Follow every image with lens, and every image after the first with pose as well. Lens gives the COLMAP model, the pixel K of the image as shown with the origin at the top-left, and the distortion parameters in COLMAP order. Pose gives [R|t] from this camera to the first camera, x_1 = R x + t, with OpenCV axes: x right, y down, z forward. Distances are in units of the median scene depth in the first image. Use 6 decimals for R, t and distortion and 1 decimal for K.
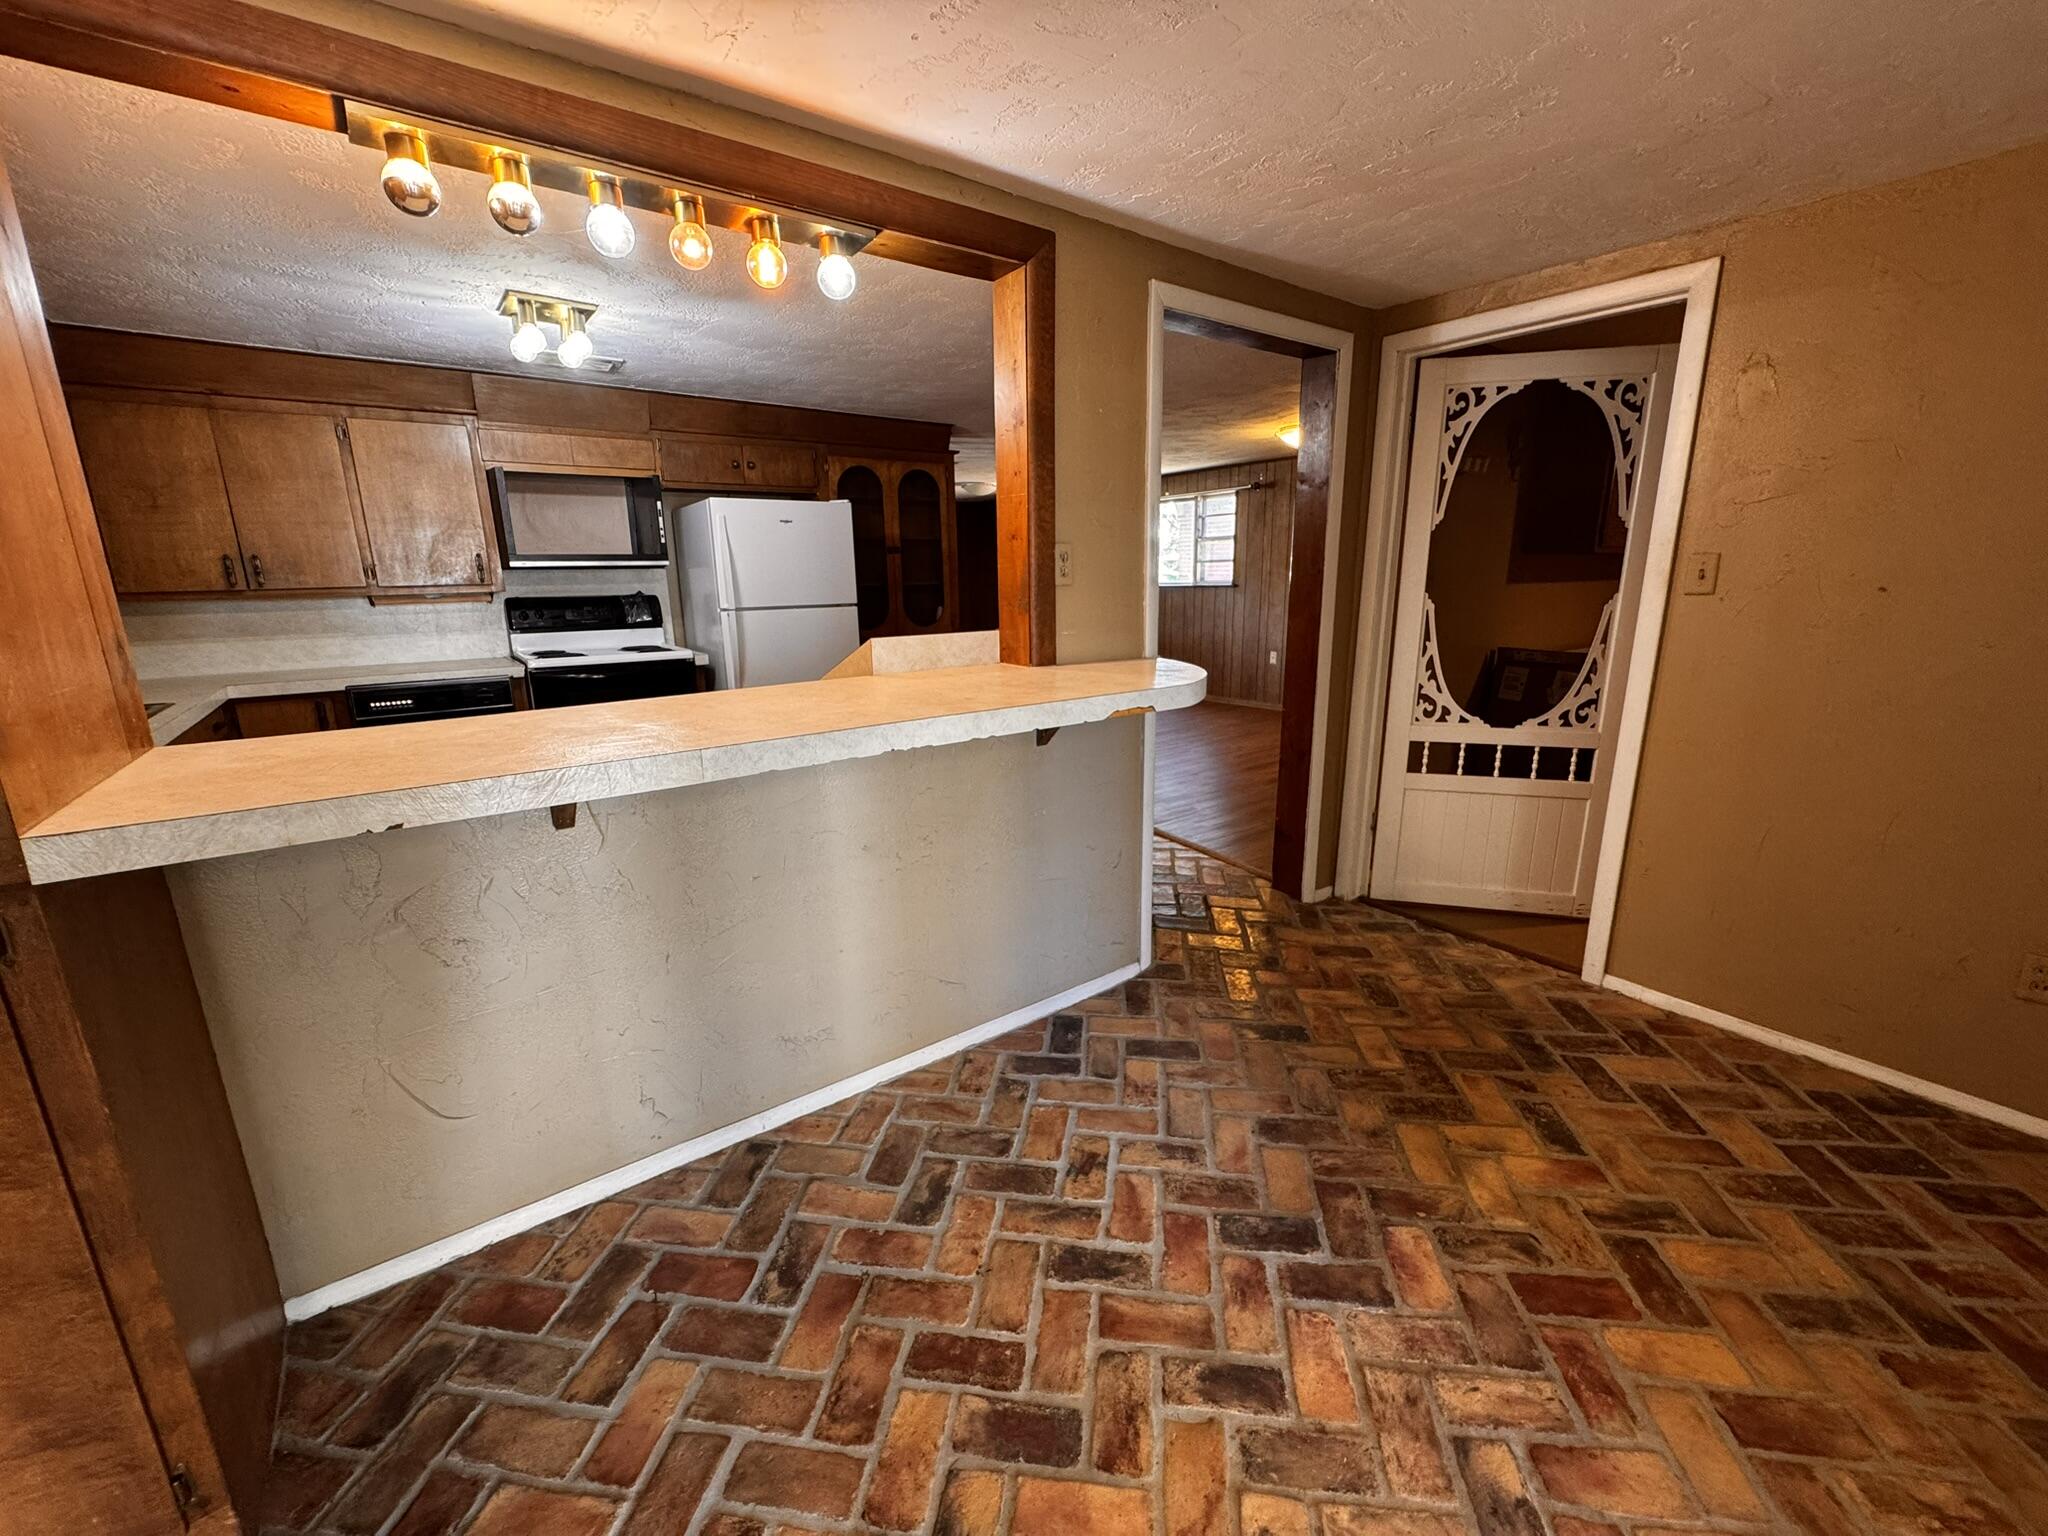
lens RADIAL K [[817.8, 0, 1021.9], [0, 817.8, 766.7], [0, 0, 1]] dist [-0.000813, 0.000110]
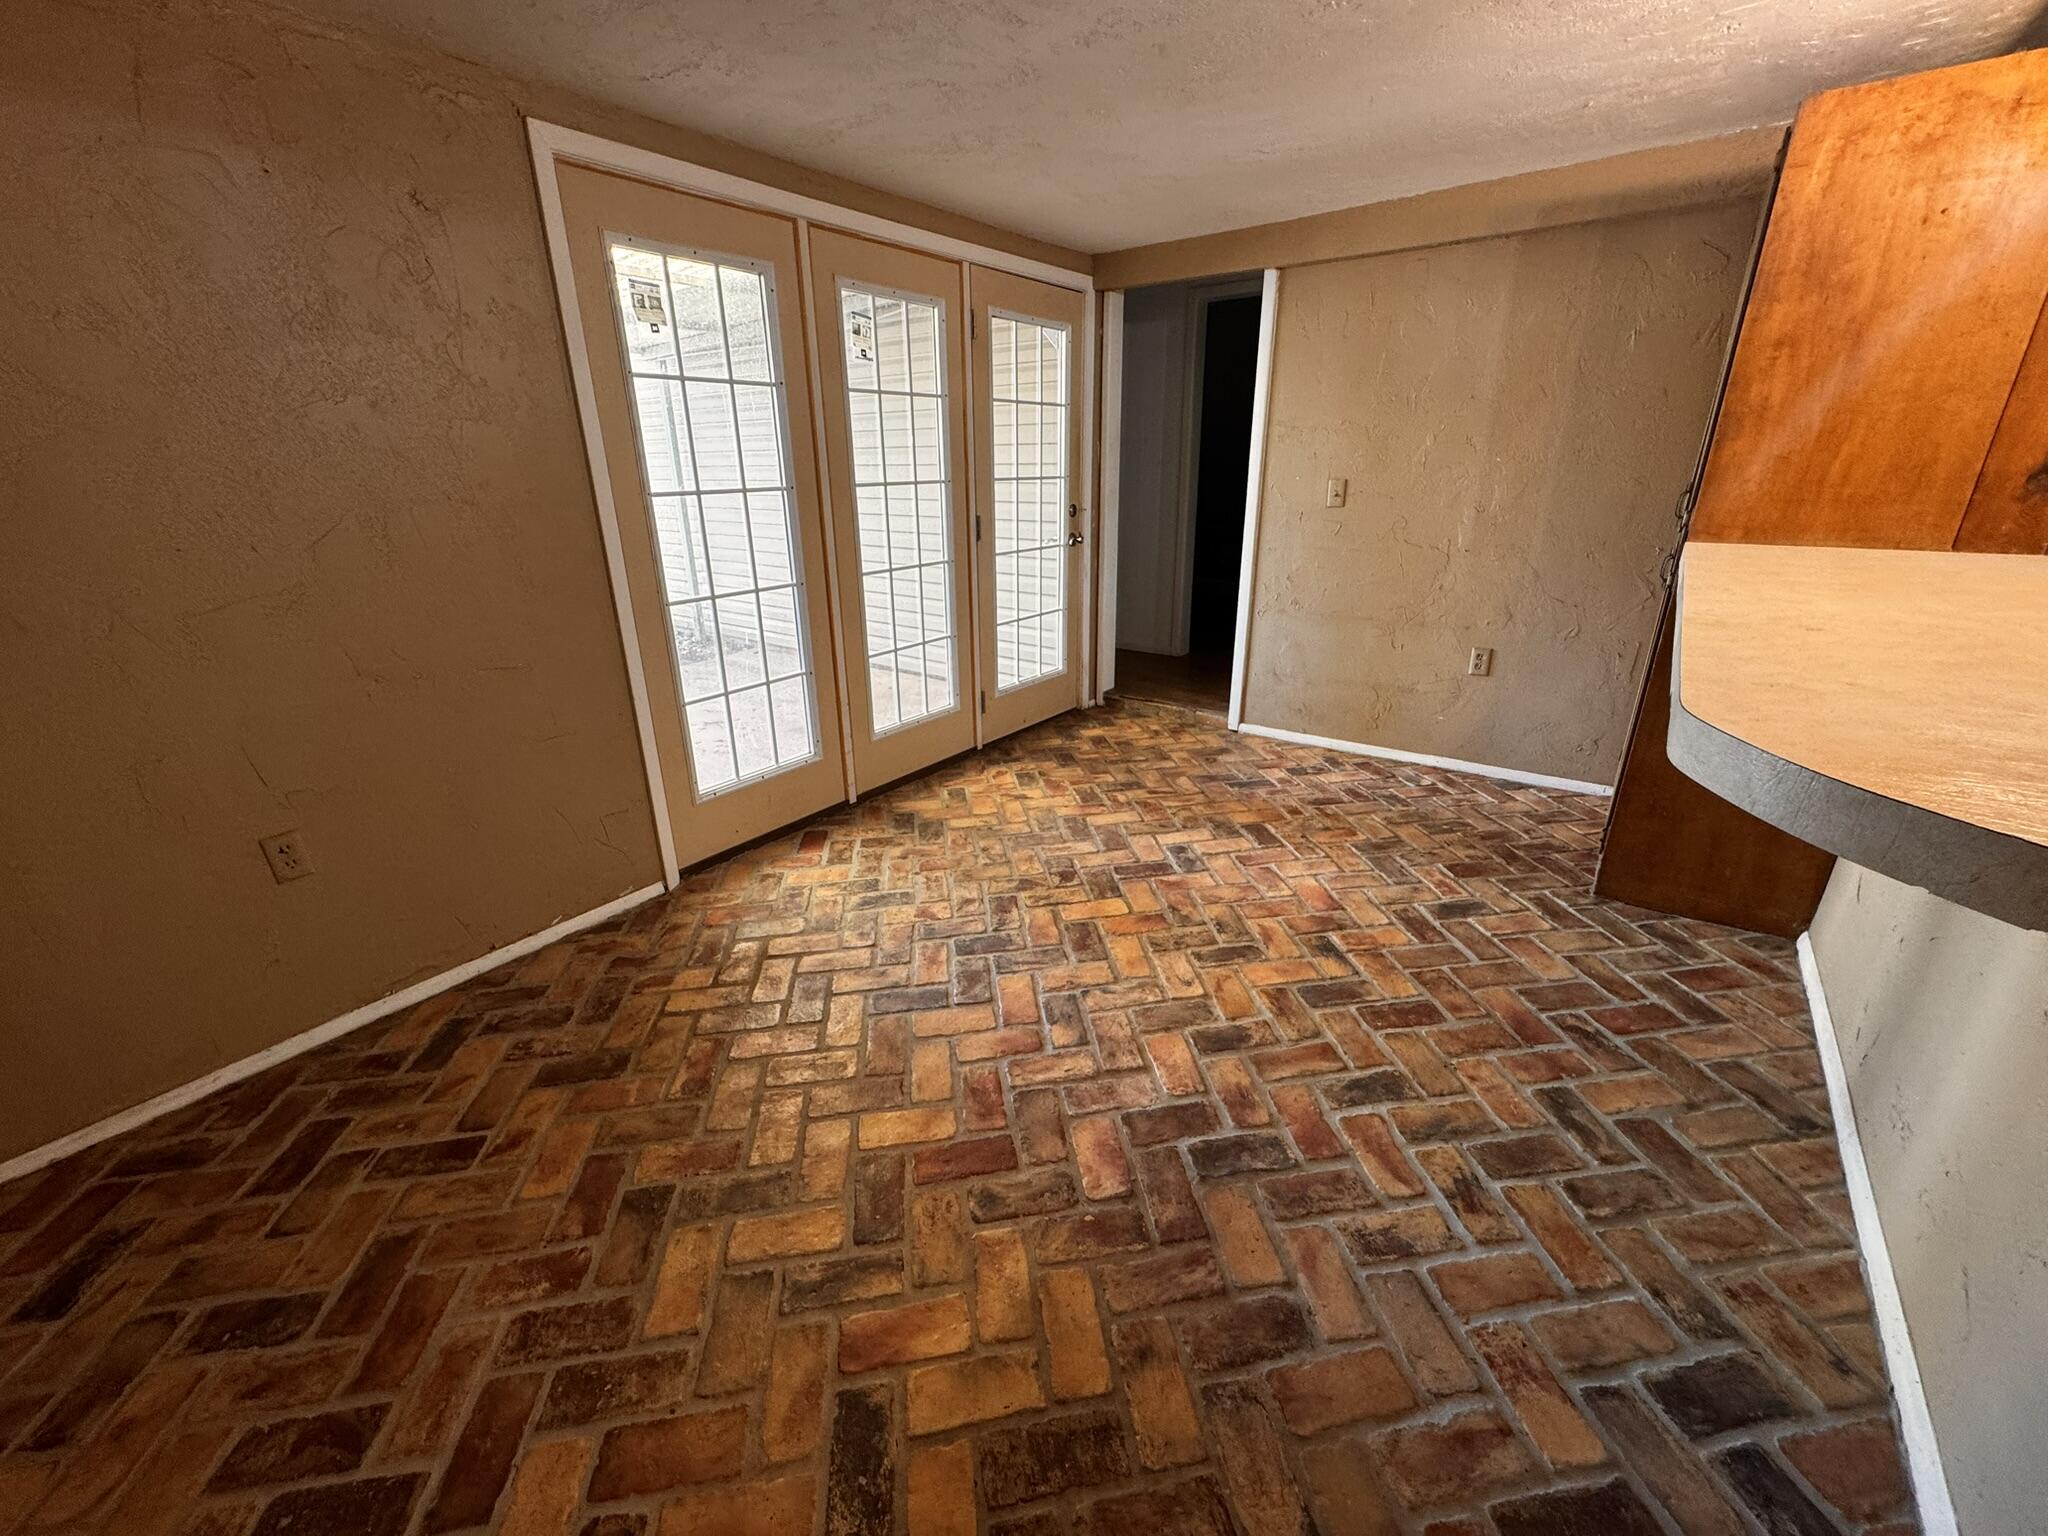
lens RADIAL K [[817.8, 0, 1021.9], [0, 817.8, 766.7], [0, 0, 1]] dist [-0.000813, 0.000110]
pose [[-0.959817, 0.129029, -0.249206, 0.762269], [-0.032170, 0.831585, 0.554465, -0.355366], [0.278778, 0.540202, -0.794018, 1.508642]]
